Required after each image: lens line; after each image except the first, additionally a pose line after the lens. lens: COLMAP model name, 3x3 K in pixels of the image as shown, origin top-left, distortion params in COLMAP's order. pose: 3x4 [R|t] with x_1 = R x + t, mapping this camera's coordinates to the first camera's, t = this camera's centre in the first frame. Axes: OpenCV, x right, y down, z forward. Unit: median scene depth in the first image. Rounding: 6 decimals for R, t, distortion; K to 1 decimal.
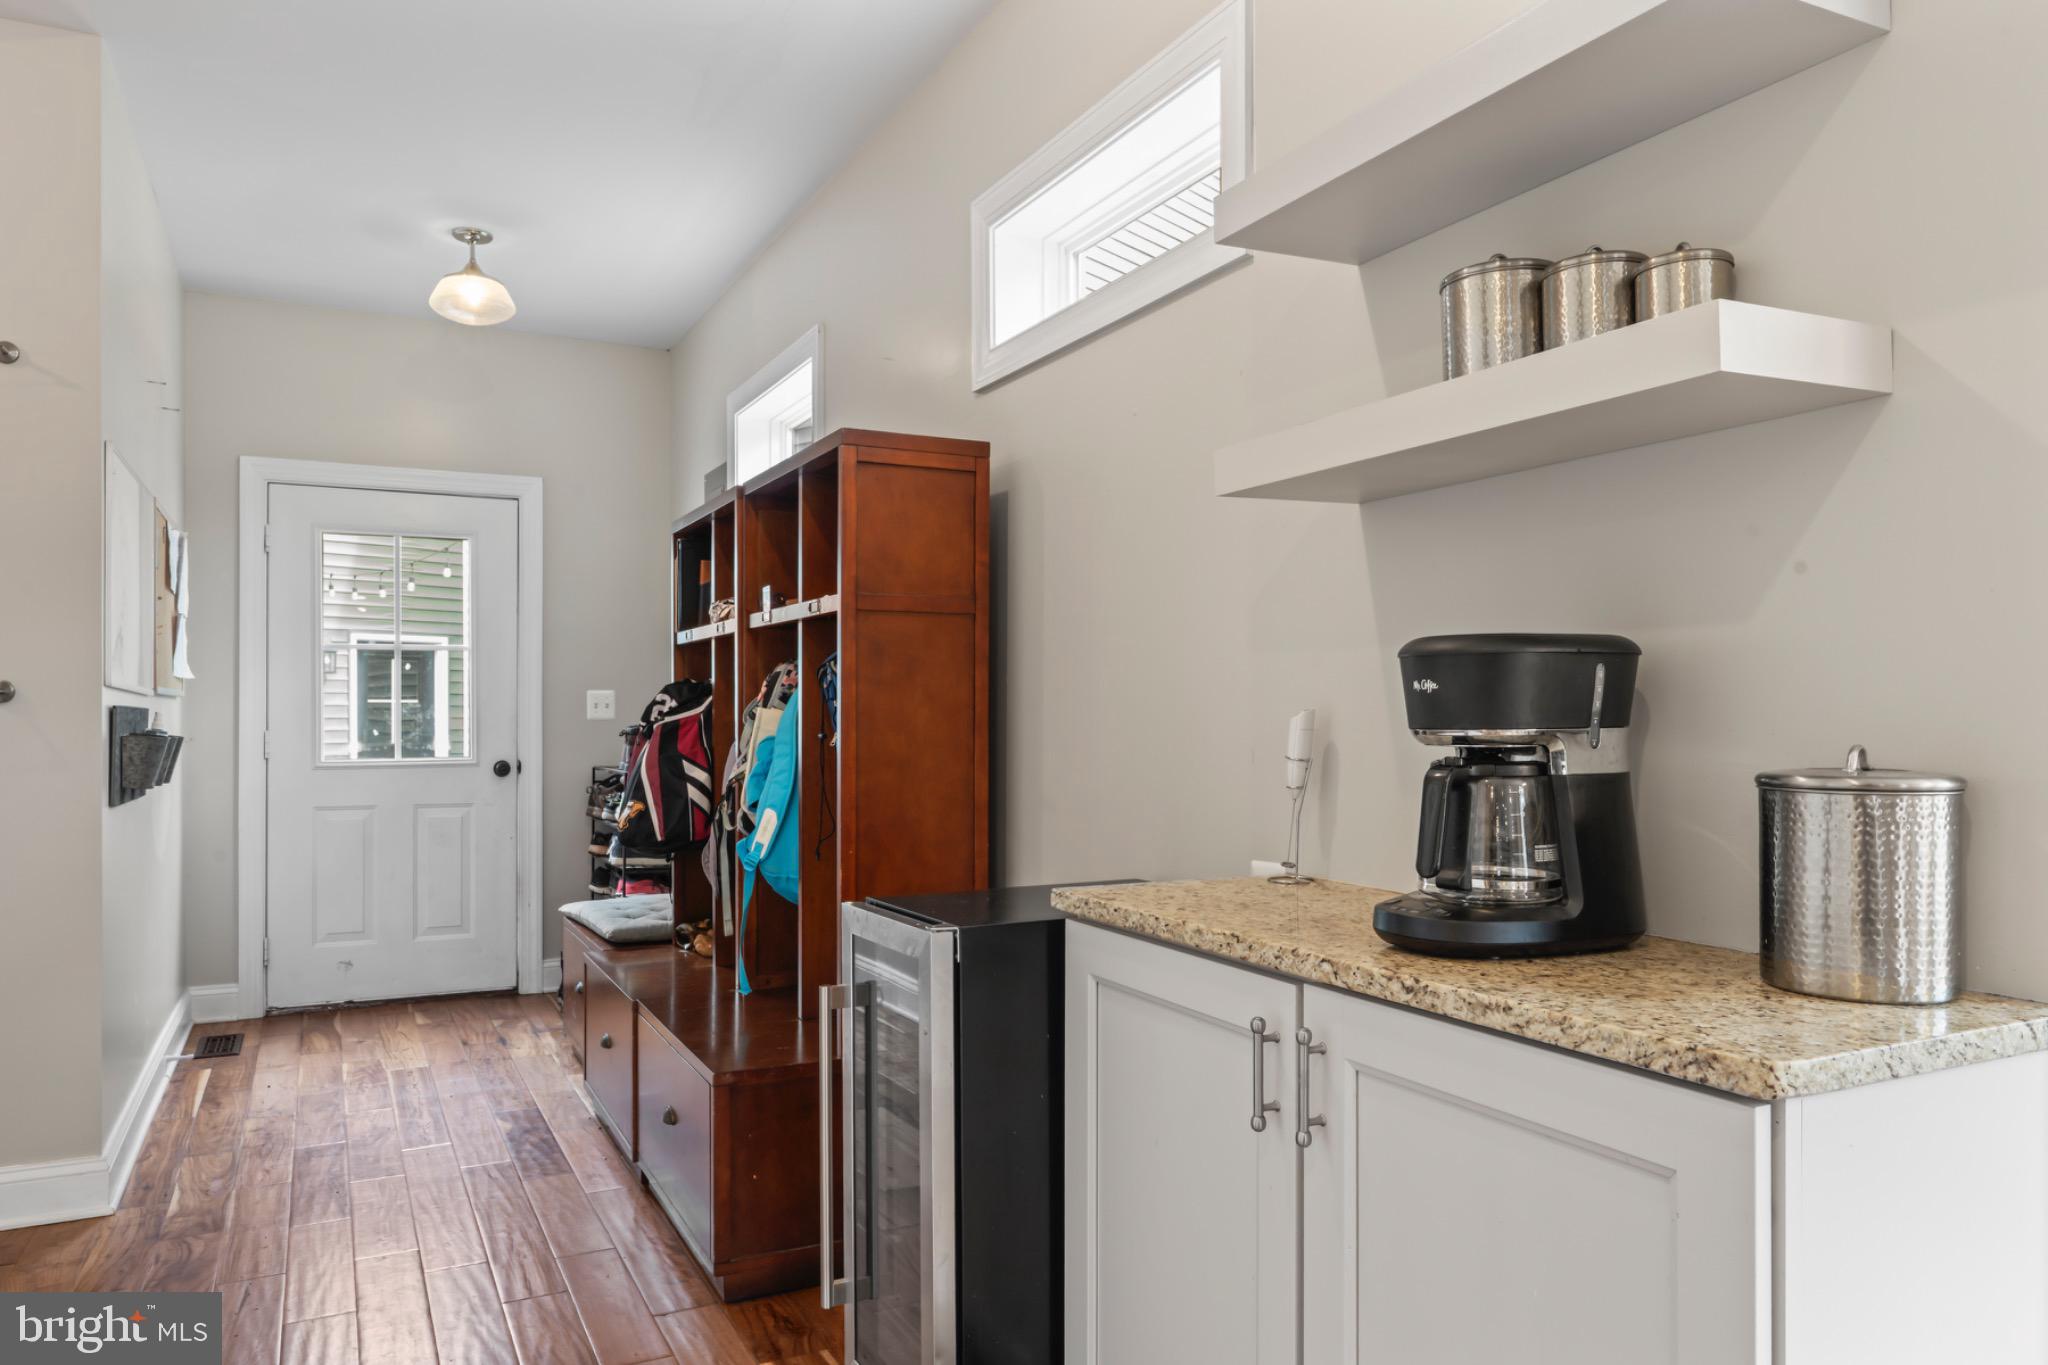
lens RADIAL K [[1383.0, 0, 1029.3], [0, 1383.0, 707.2], [0, 0, 1]] dist [0.004656, -0.000467]
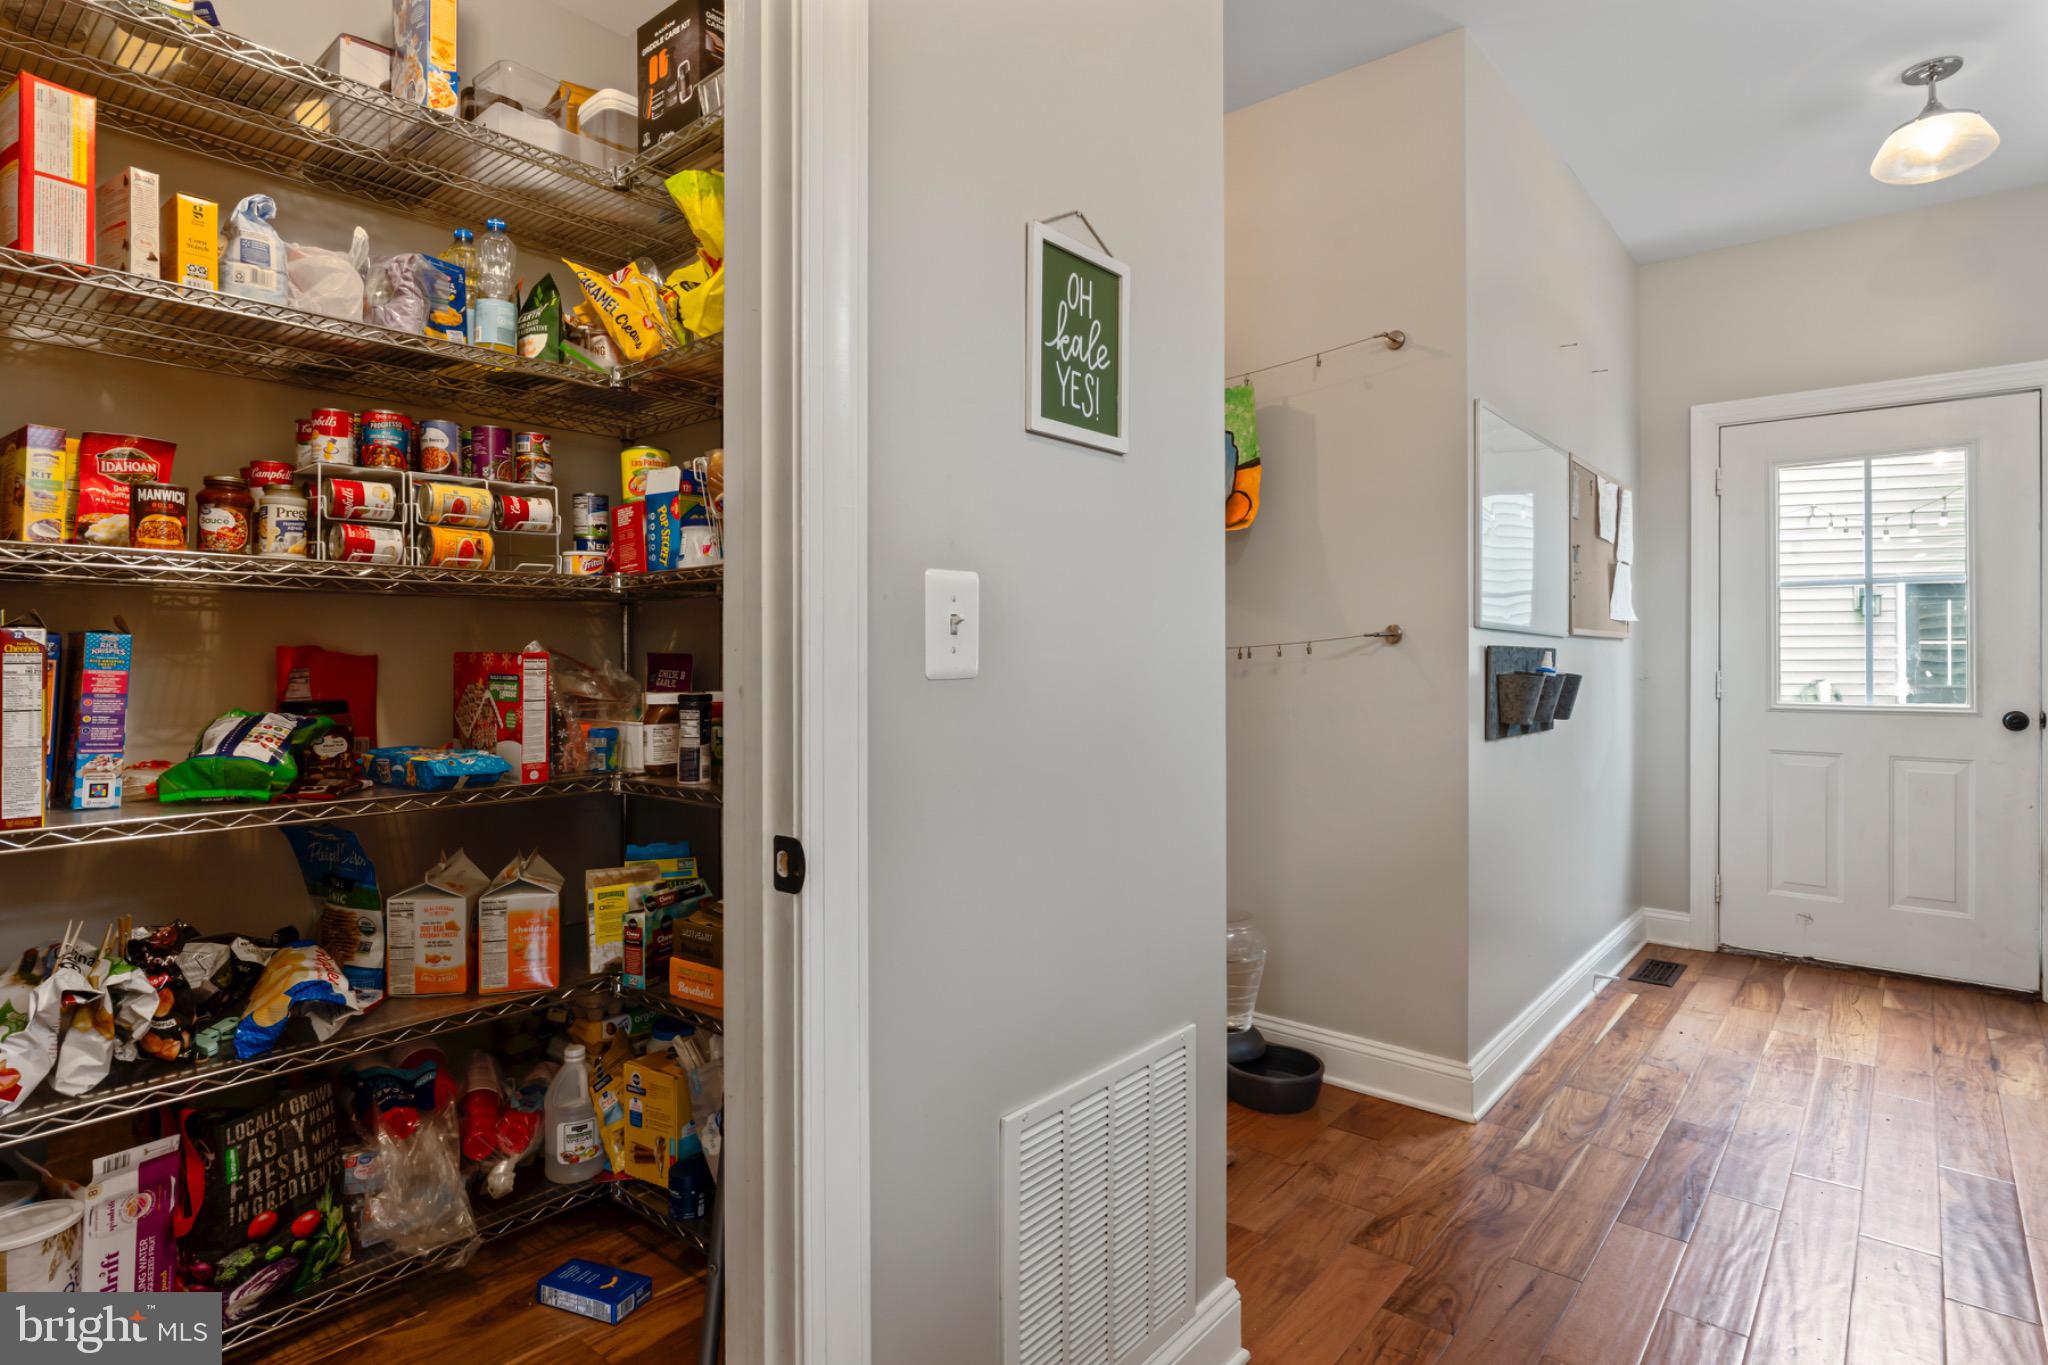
lens RADIAL K [[1090.4, 0, 999.4], [0, 1090.4, 646.8], [0, 0, 1]] dist [-0.000444, 0.004368]
pose [[0.390920, -0.002218, -0.920422, -0.025509], [0.000806, 0.999998, -0.002067, 0.000850], [0.920424, 0.000066, 0.390920, 0.266227]]
